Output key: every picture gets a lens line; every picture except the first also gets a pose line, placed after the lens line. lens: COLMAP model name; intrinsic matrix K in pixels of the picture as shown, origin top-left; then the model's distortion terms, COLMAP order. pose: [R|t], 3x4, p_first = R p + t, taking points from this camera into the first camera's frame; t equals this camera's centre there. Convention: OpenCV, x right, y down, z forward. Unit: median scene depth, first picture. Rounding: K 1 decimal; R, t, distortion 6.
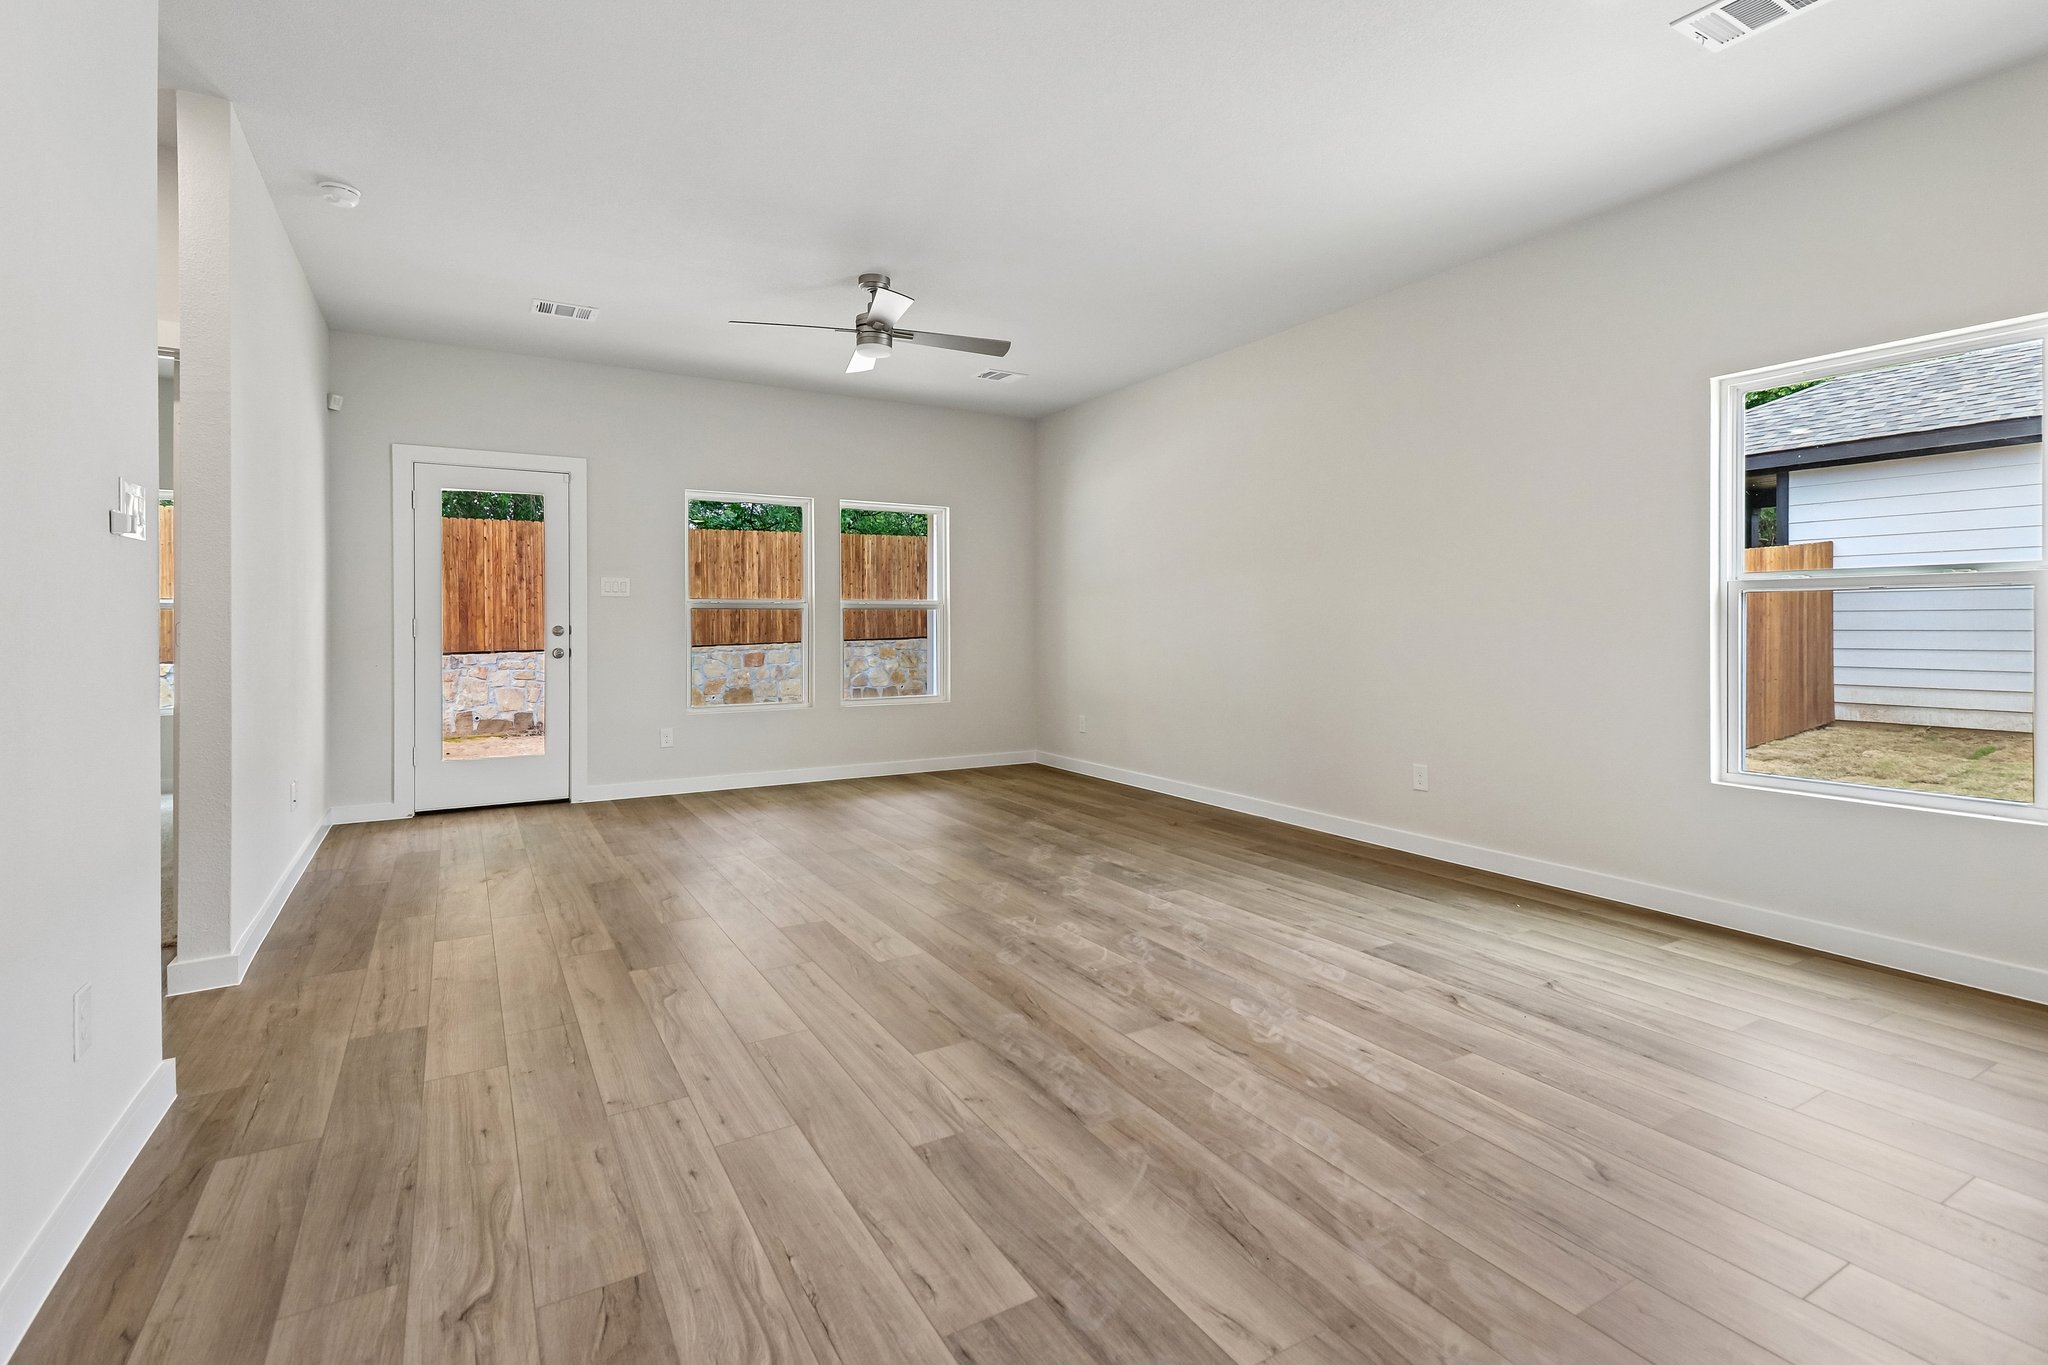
lens RADIAL K [[964.8, 0, 1025.6], [0, 964.8, 627.1], [0, 0, 1]] dist [0.038940, -0.024430]
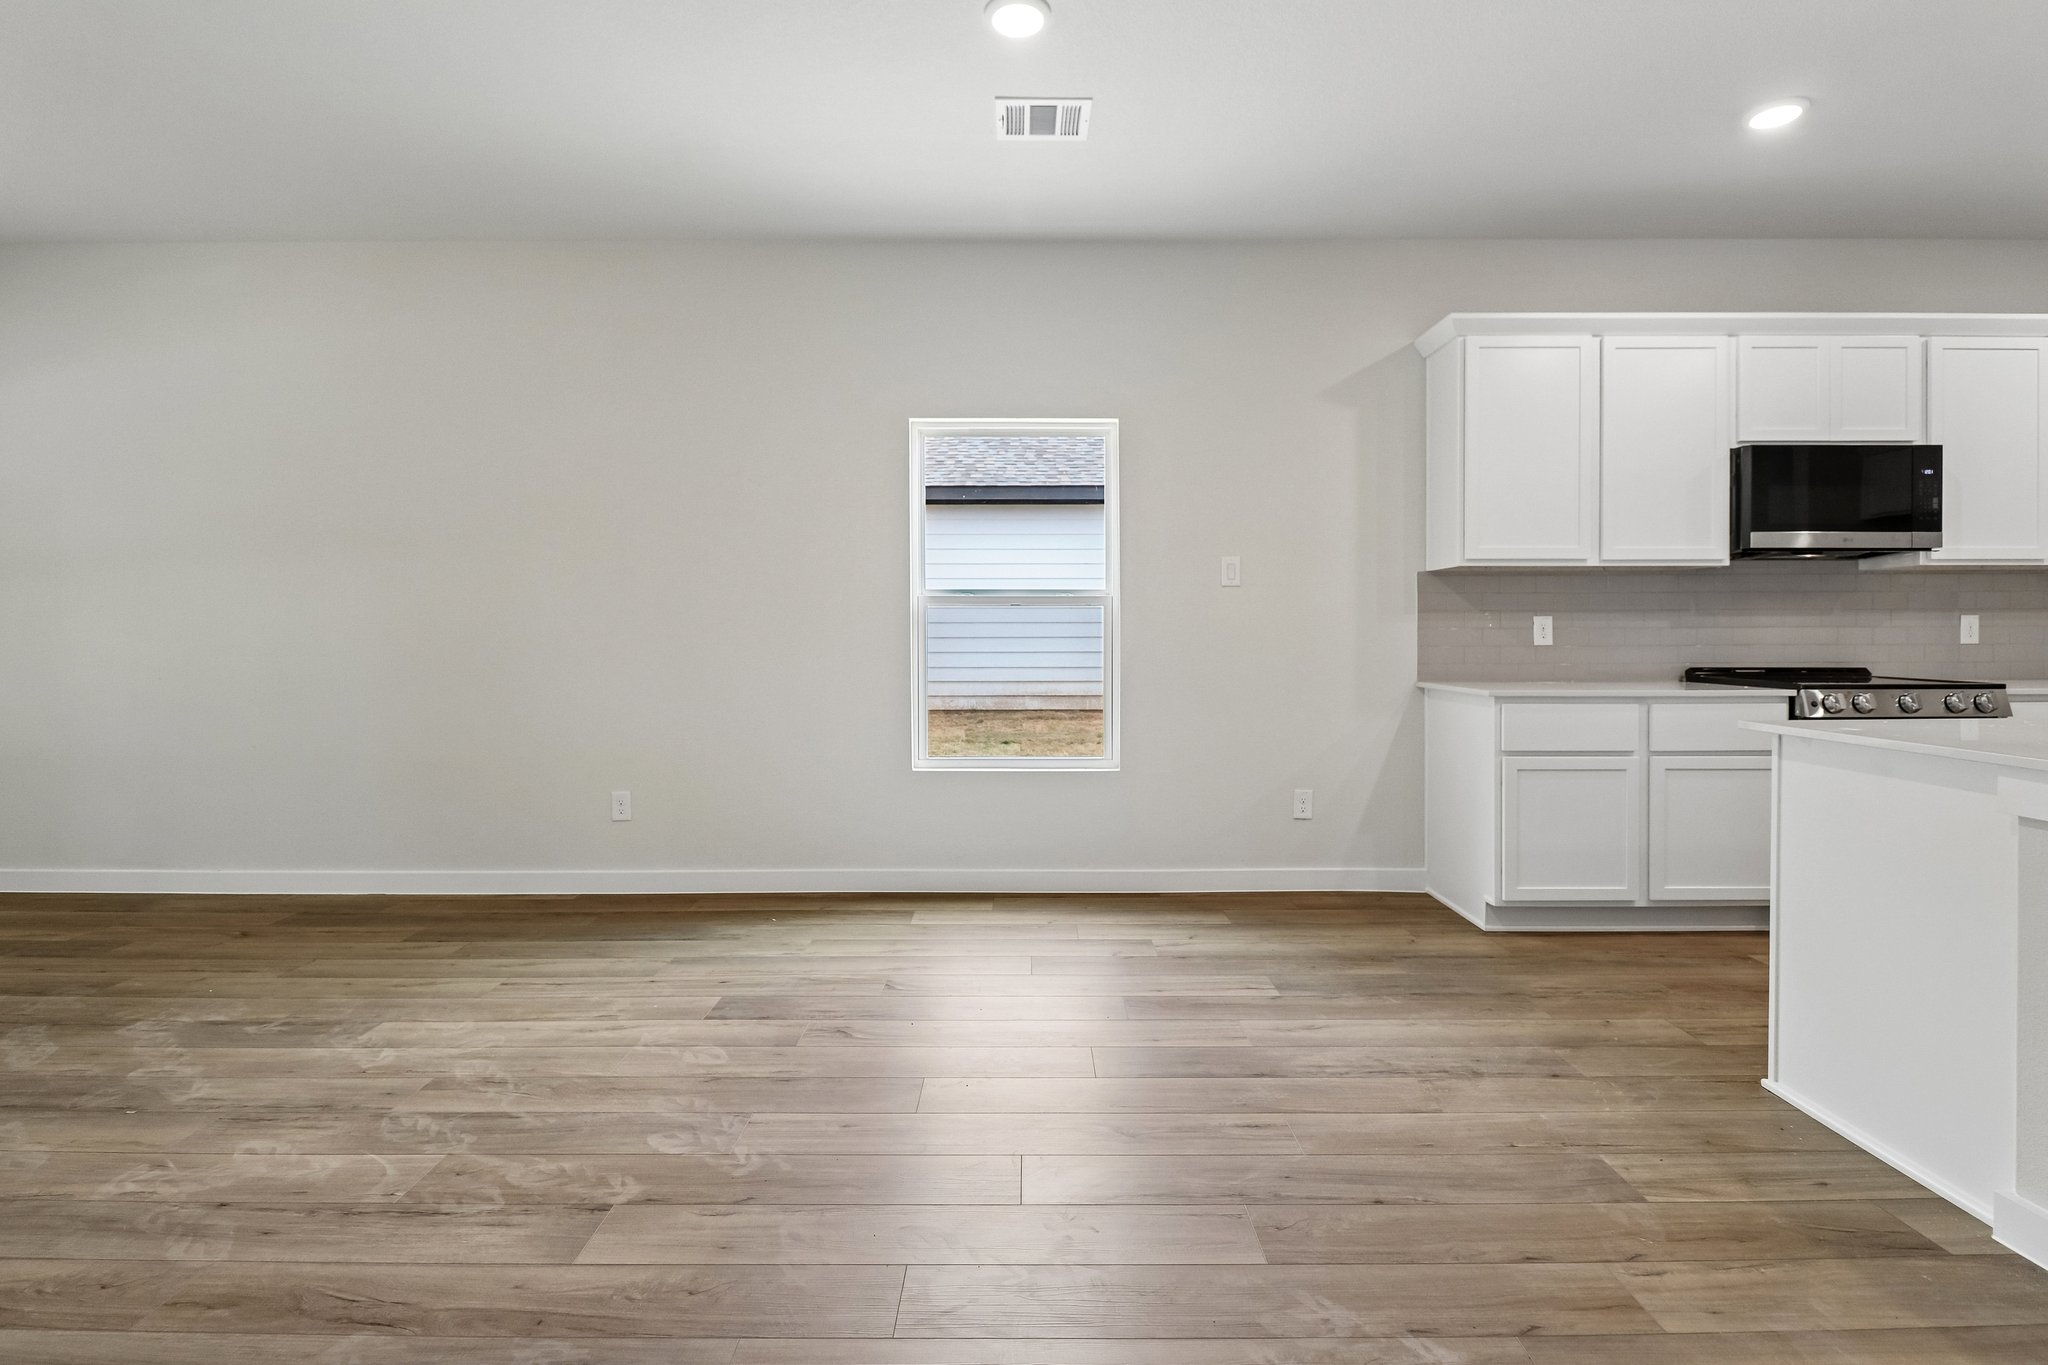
lens RADIAL K [[978.5, 0, 1028.0], [0, 978.5, 641.0], [0, 0, 1]] dist [0.007312, -0.012315]
pose [[0.506383, -0.006192, 0.862287, -0.248066], [0.002616, 0.999981, 0.005645, 0.000720], [-0.862305, -0.000603, 0.506389, 0.330689]]
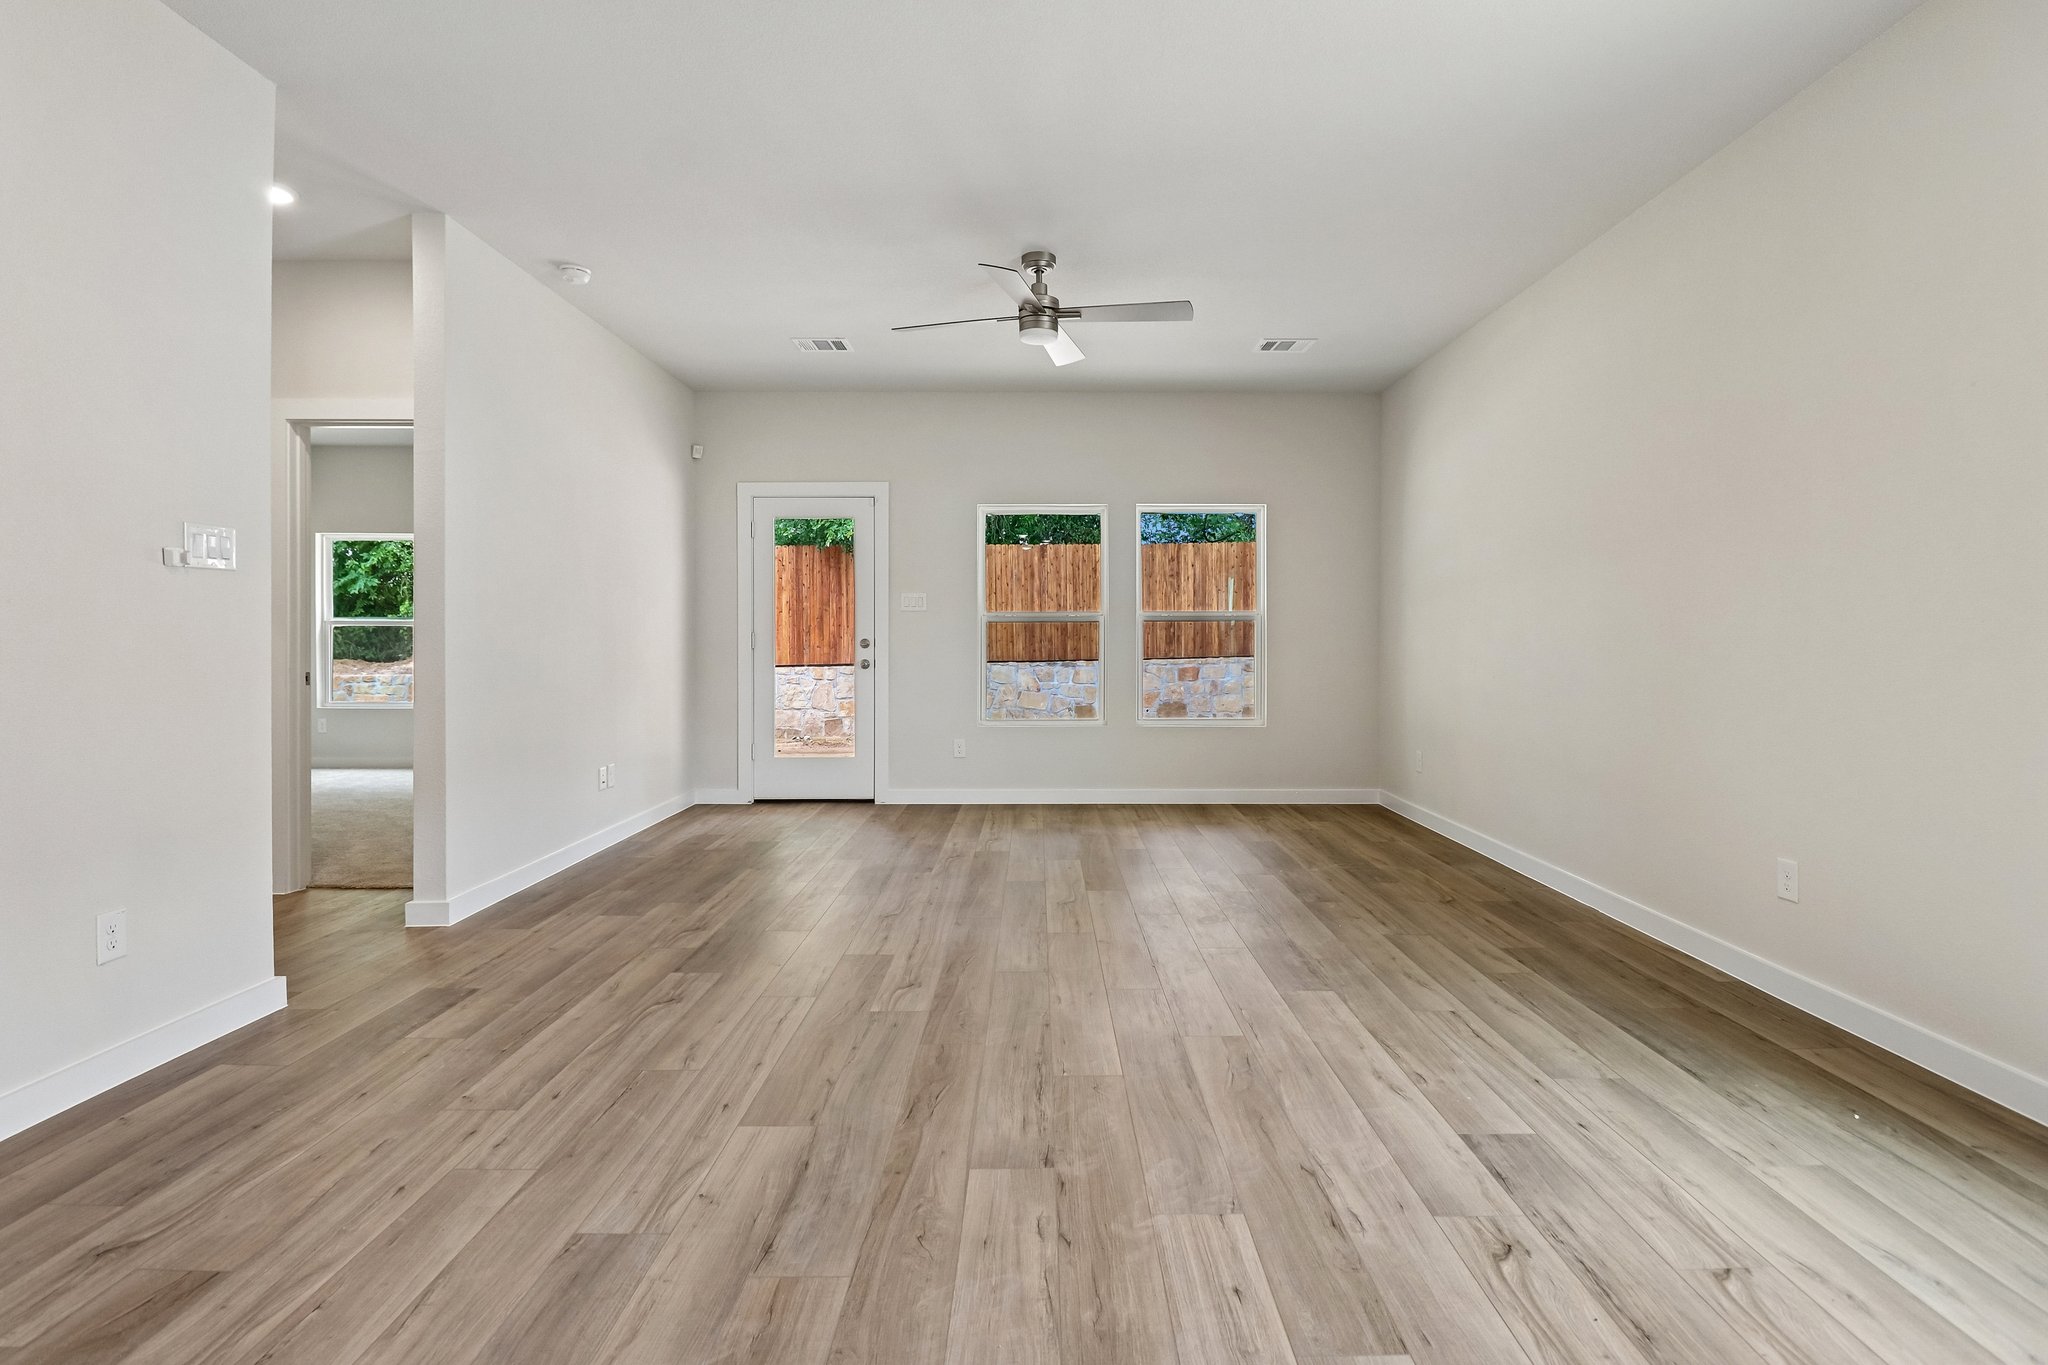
lens RADIAL K [[982.1, 0, 1039.8], [0, 982.1, 645.2], [0, 0, 1]] dist [0.002984, -0.013985]
pose [[0.863914, 0.005072, -0.503614, 0.438351], [-0.003092, 0.999984, 0.004766, 0.000296], [0.503630, -0.002560, 0.863916, 0.289040]]
